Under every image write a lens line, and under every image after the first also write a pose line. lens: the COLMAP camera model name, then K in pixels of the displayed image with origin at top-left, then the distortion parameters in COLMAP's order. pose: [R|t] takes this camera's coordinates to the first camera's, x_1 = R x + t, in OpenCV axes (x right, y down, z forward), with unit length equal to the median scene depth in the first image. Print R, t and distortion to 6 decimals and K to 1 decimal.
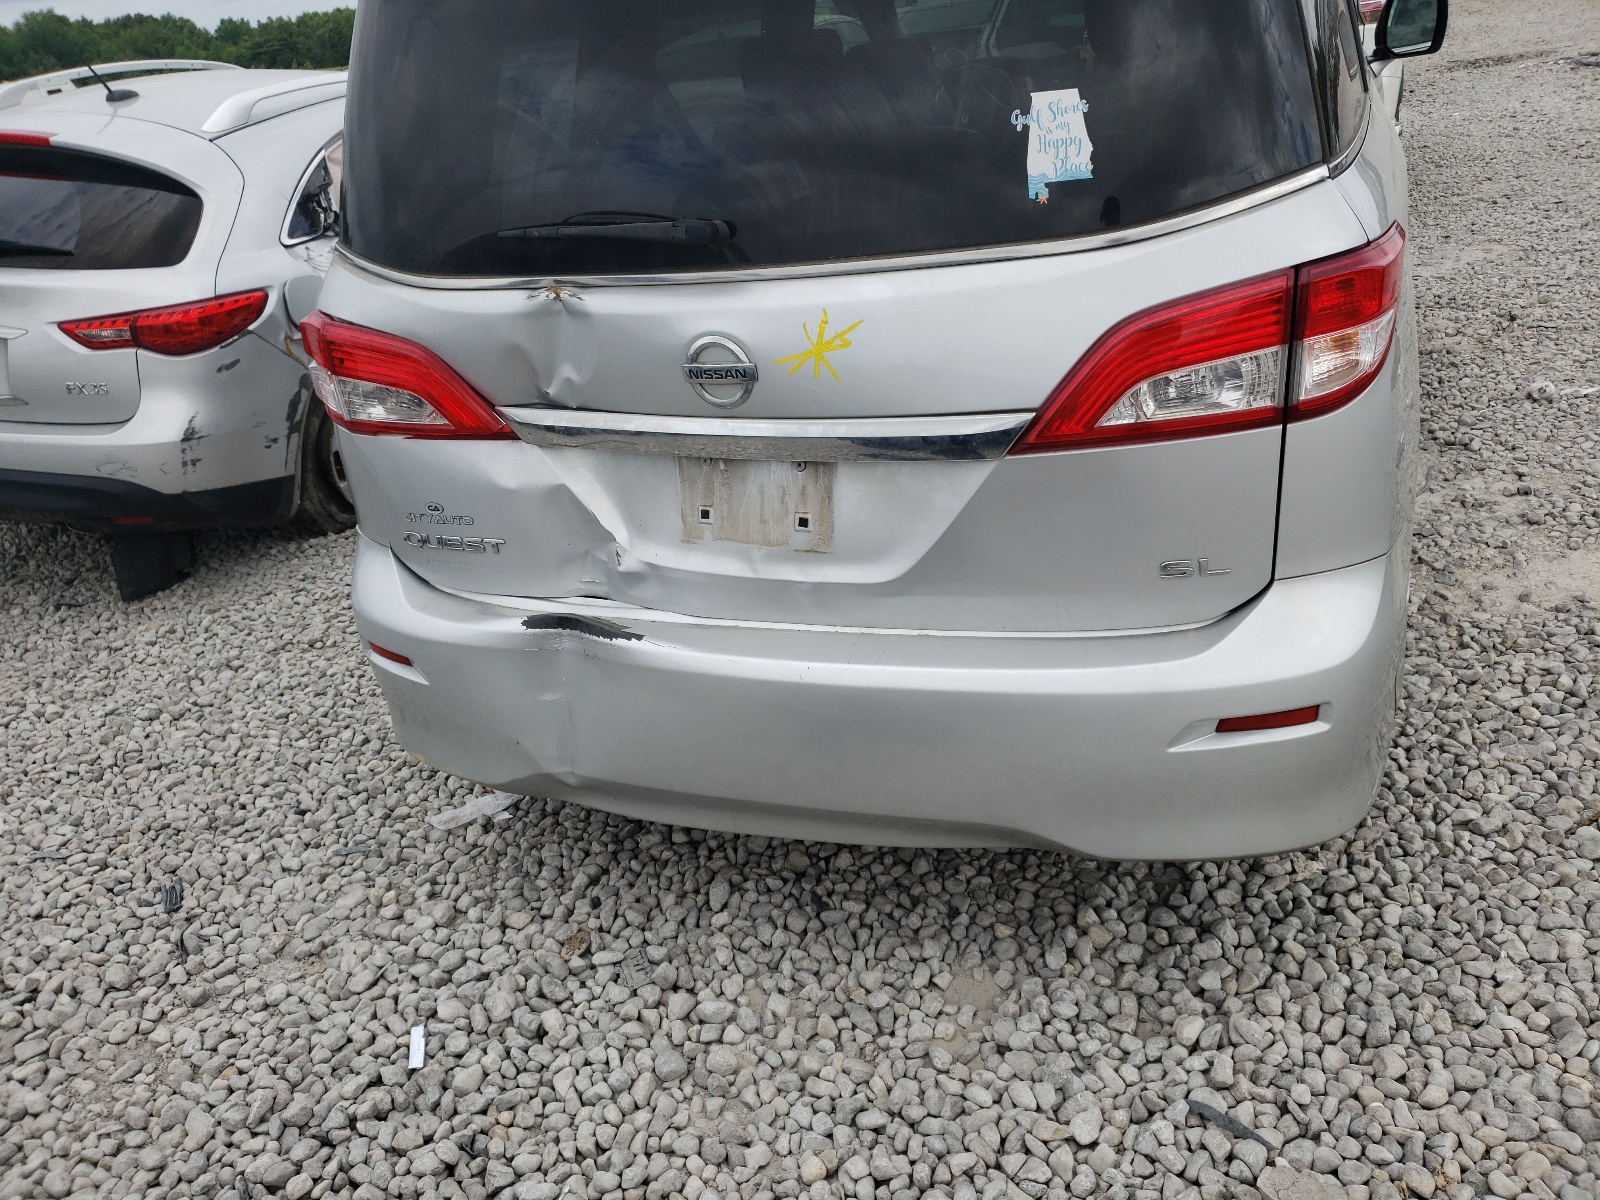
lens RADIAL K [[1270.9, 0, 800.0], [0, 1270.9, 600.0], [0, 0, 1]] dist [0.014464, -0.002265]
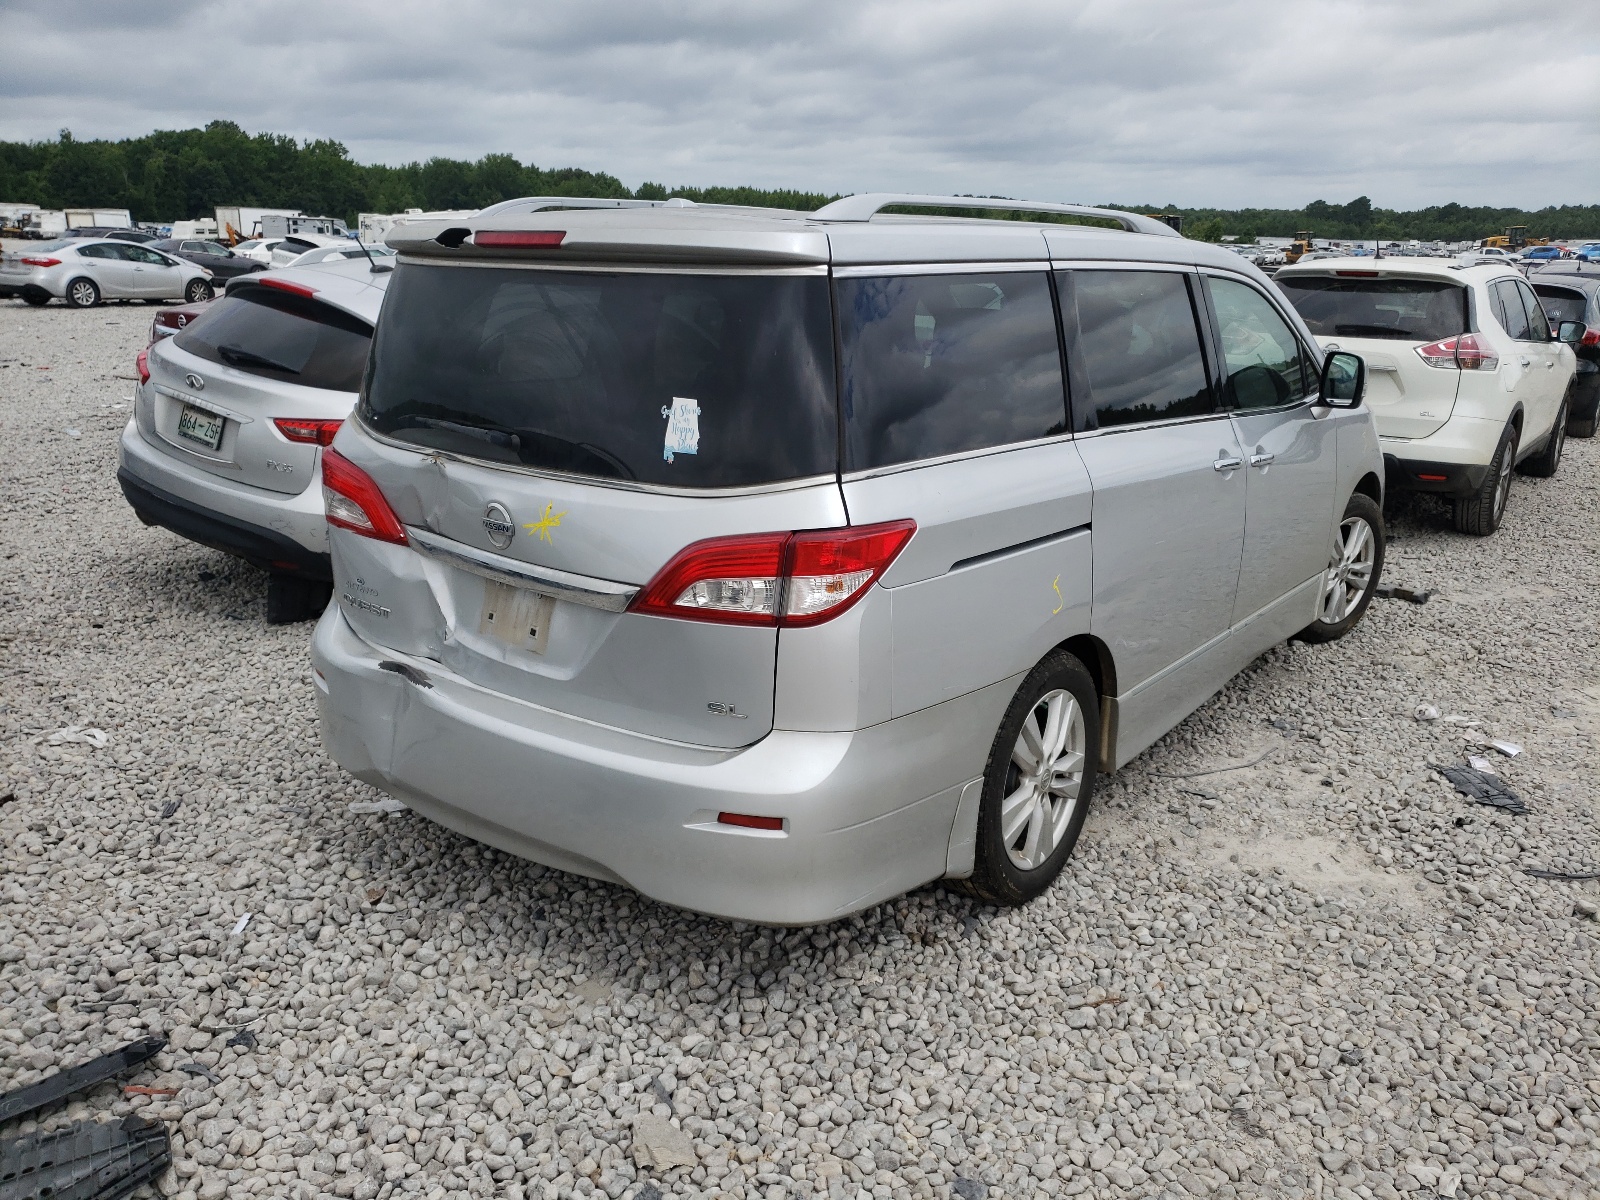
lens RADIAL K [[1270.9, 0, 800.0], [0, 1270.9, 600.0], [0, 0, 1]] dist [0.014464, -0.002265]
pose [[0.952585, 0.209706, -0.220467, 0.581998], [-0.239334, 0.963822, -0.117330, 0.003489], [0.187887, 0.164532, 0.968312, -0.391441]]
